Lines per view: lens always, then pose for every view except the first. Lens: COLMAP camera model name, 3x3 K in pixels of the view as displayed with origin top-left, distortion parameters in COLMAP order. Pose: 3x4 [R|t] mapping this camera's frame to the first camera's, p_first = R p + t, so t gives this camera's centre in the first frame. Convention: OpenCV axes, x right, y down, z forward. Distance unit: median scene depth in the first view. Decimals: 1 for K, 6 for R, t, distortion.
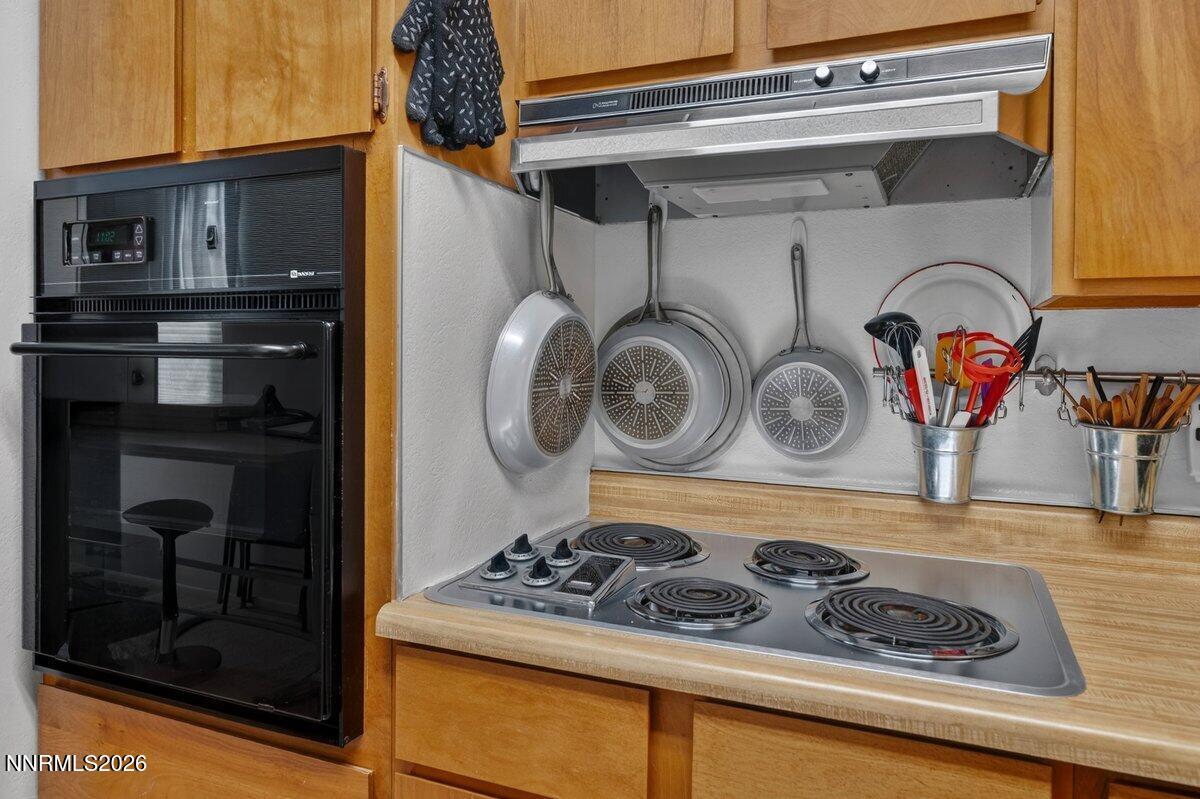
lens RADIAL K [[824.3, 0, 599.9], [0, 824.3, 361.9], [0, 0, 1]] dist [0.000975, -0.000071]
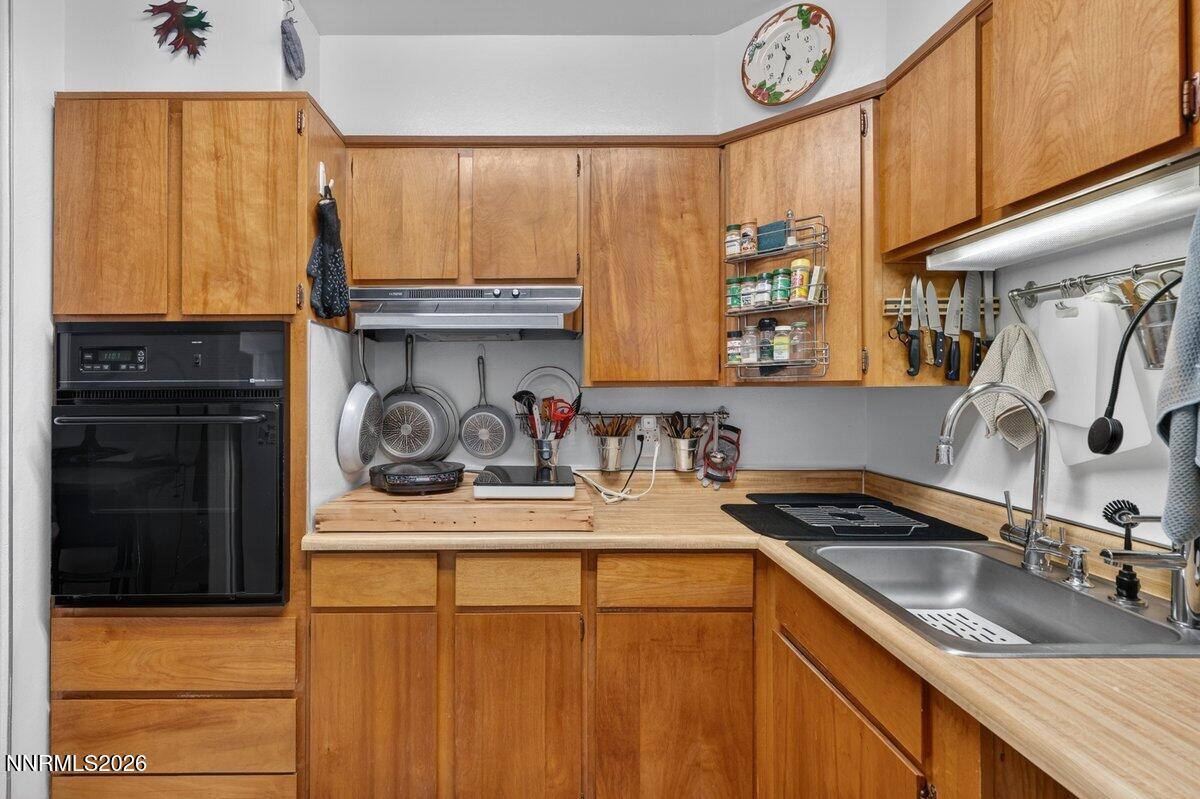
lens RADIAL K [[621.5, 0, 601.5], [0, 621.5, 382.3], [0, 0, 1]] dist [0.001309, 0.000117]
pose [[0.881546, -0.003829, 0.472083, -0.311370], [0.011490, 0.999845, -0.013346, -0.066359], [-0.471959, 0.017189, 0.881453, -0.717508]]
